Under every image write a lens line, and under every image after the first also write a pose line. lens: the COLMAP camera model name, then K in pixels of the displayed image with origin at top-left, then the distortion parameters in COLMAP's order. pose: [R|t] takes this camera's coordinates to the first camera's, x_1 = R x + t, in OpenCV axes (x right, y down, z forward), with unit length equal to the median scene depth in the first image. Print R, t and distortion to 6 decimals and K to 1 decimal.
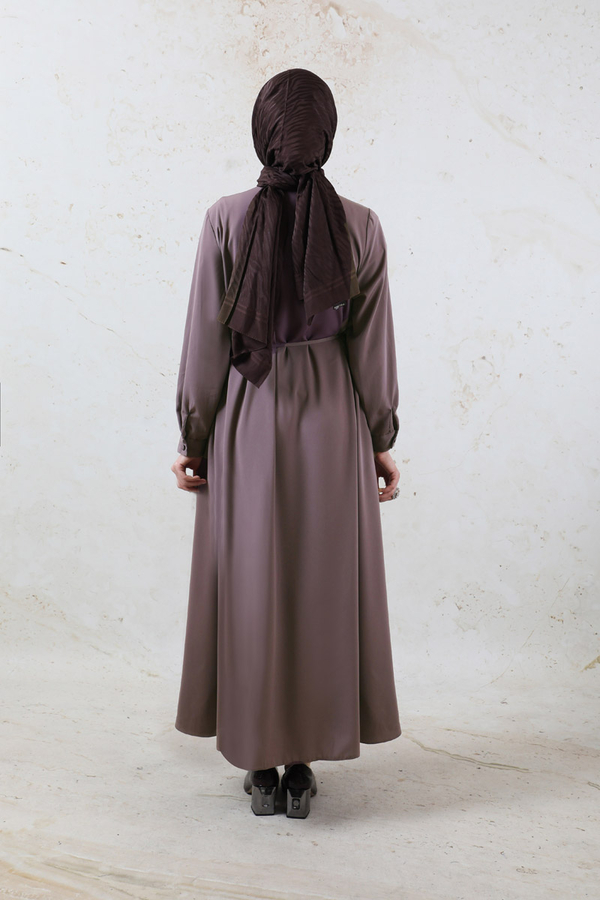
lens RADIAL K [[1063.8, 0, 299.4], [0, 1063.8, 382.9], [0, 0, 1]] dist [0.093543, 0.000000]
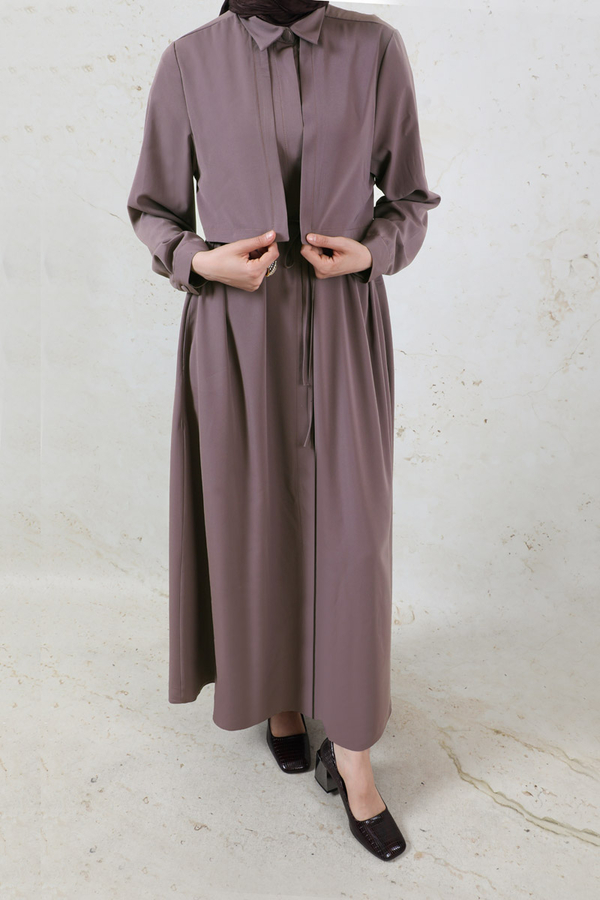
lens RADIAL K [[789.3, 0, 339.9], [0, 789.3, 437.9], [0, 0, 1]] dist [0.055593, 0.025473]
pose [[0.992406, 0.042740, -0.115342, 0.069814], [-0.011148, 0.965086, 0.261695, -0.047244], [0.122500, -0.258421, 0.958234, 0.401528]]
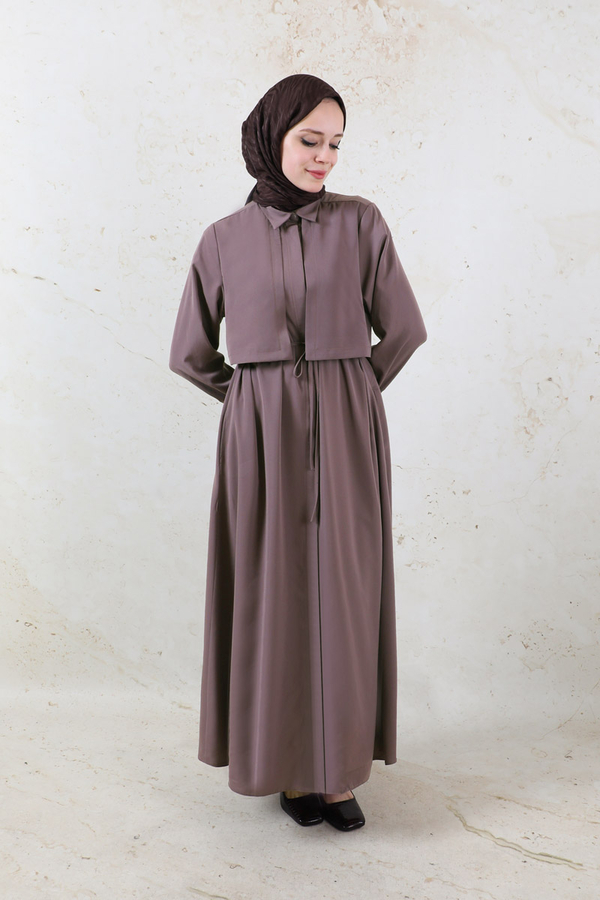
lens RADIAL K [[879.7, 0, 339.6], [0, 879.7, 430.6], [0, 0, 1]] dist [-0.003293, 0.000000]
pose [[0.993083, -0.013919, -0.116590, 0.083972], [0.019368, 0.998766, 0.045734, -0.018091], [0.115809, -0.047676, 0.992127, 0.237309]]
